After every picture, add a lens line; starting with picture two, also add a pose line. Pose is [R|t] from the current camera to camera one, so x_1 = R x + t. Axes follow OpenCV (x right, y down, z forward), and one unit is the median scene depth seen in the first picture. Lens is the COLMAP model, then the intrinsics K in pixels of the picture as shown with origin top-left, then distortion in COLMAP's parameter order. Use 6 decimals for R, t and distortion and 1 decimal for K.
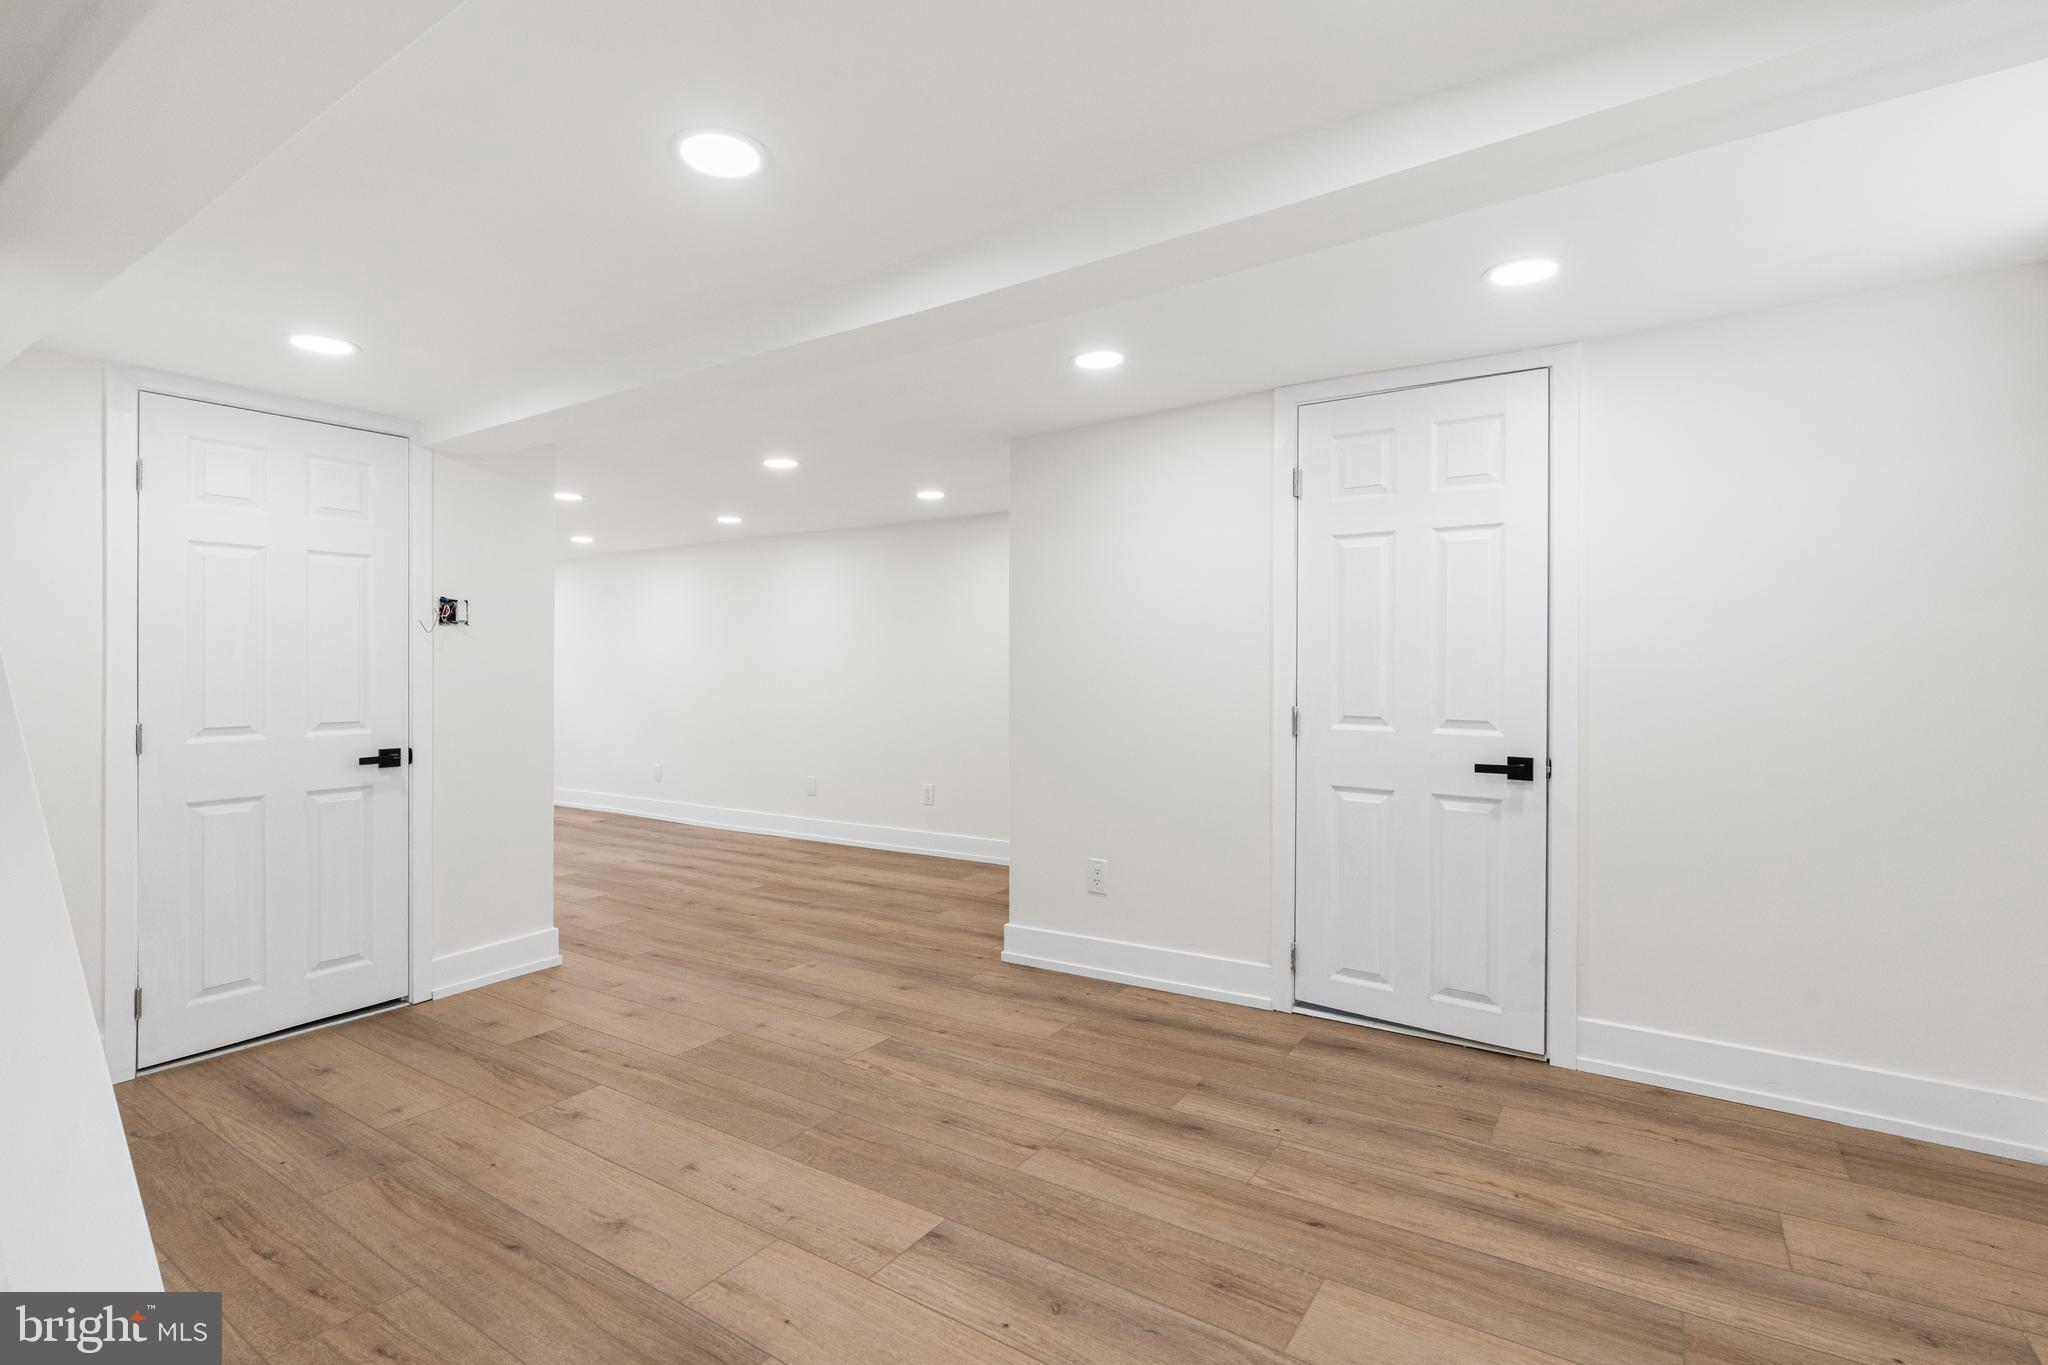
lens RADIAL K [[965.2, 0, 1024.0], [0, 965.2, 682.5], [0, 0, 1]] dist [-0.000474, 0.000366]
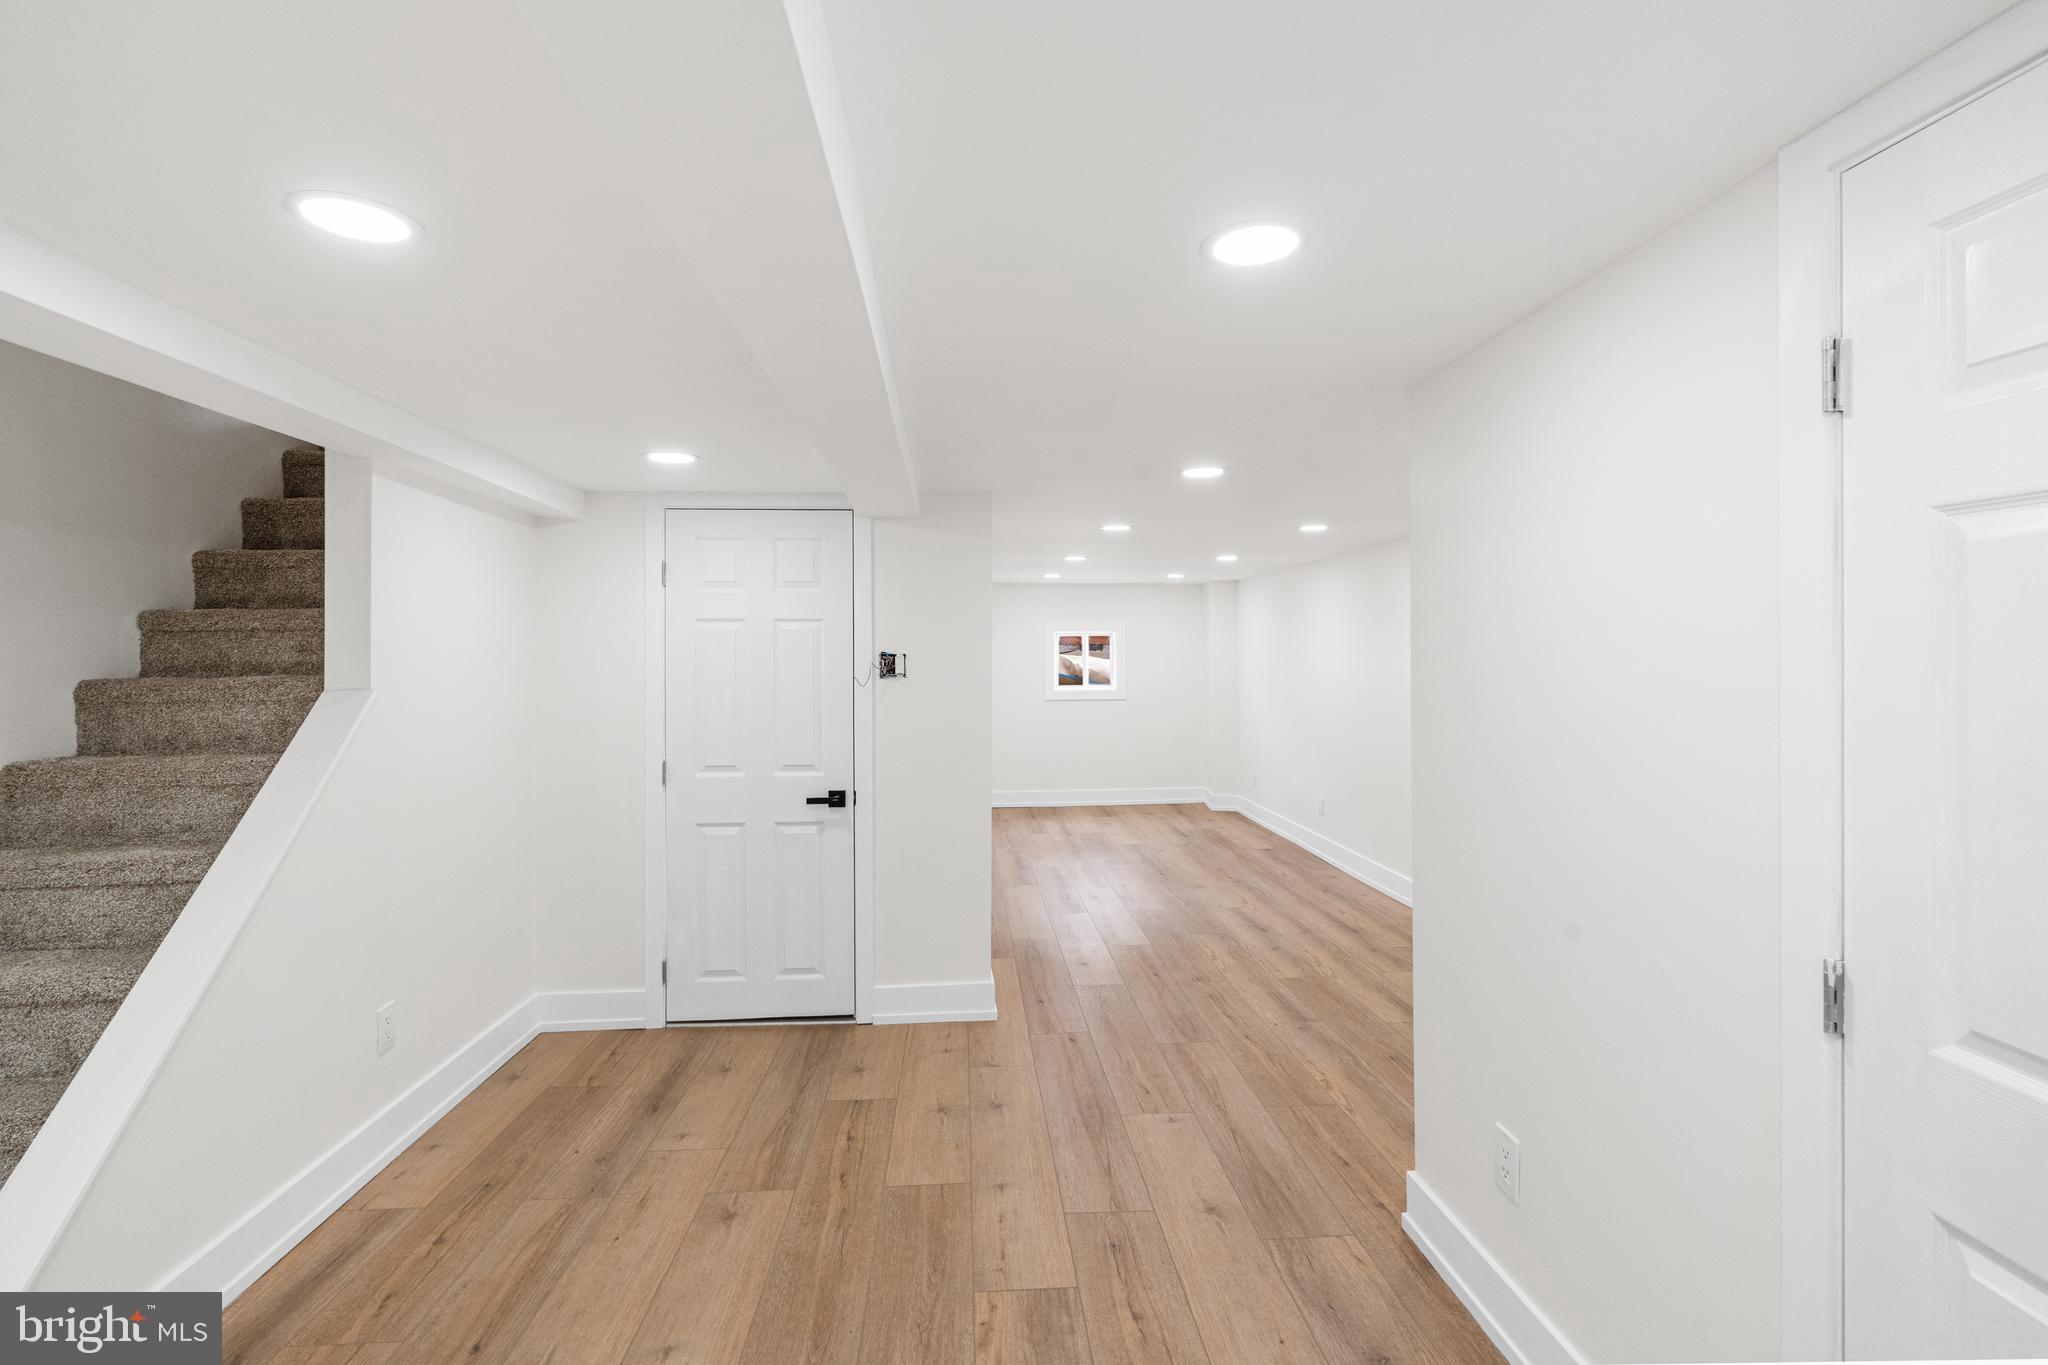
lens RADIAL K [[971.4, 0, 1026.0], [0, 971.4, 658.4], [0, 0, 1]] dist [-0.002925, 0.000503]
pose [[0.614069, 0.005975, -0.789230, 0.383645], [-0.013045, 0.999912, -0.002581, -0.088720], [0.789145, 0.011880, 0.614092, 0.505300]]
